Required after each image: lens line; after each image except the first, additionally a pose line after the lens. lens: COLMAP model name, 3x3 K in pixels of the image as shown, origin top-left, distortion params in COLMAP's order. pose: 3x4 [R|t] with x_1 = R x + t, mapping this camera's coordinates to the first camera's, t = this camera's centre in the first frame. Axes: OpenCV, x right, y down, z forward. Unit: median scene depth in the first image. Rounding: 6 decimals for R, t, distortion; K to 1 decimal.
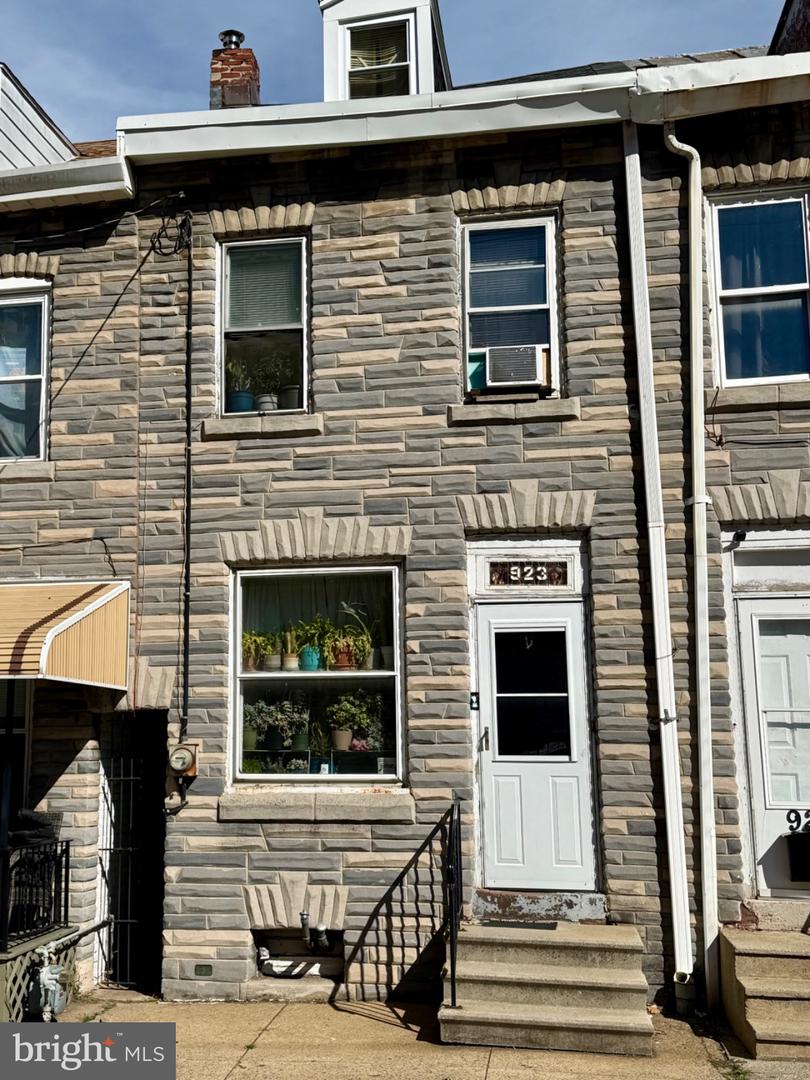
lens RADIAL K [[1182.8, 0, 400.5], [0, 1182.8, 544.5], [0, 0, 1]] dist [0.097116, 0.000000]
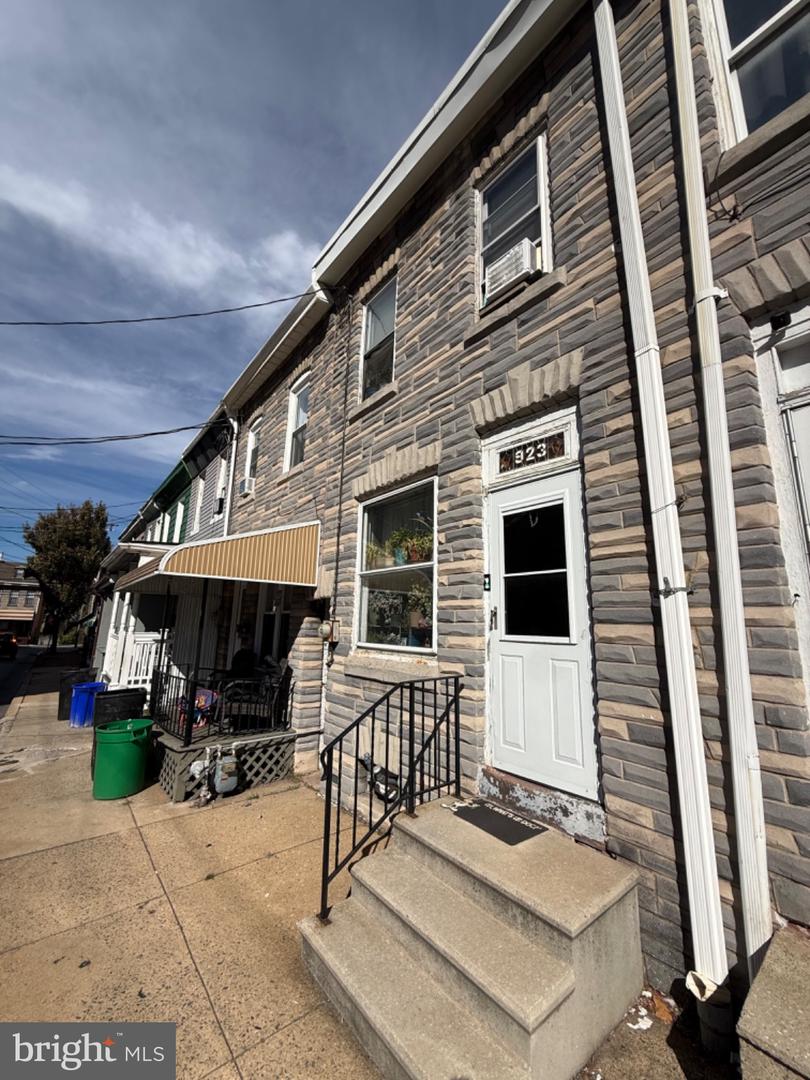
lens RADIAL K [[443.4, 0, 408.4], [0, 443.4, 536.7], [0, 0, 1]] dist [-0.004039, 0.000410]
pose [[0.745162, -0.114864, -0.656917, 0.275444], [0.095513, 0.993282, -0.065334, 0.111146], [0.660008, -0.014059, 0.751127, 0.660489]]
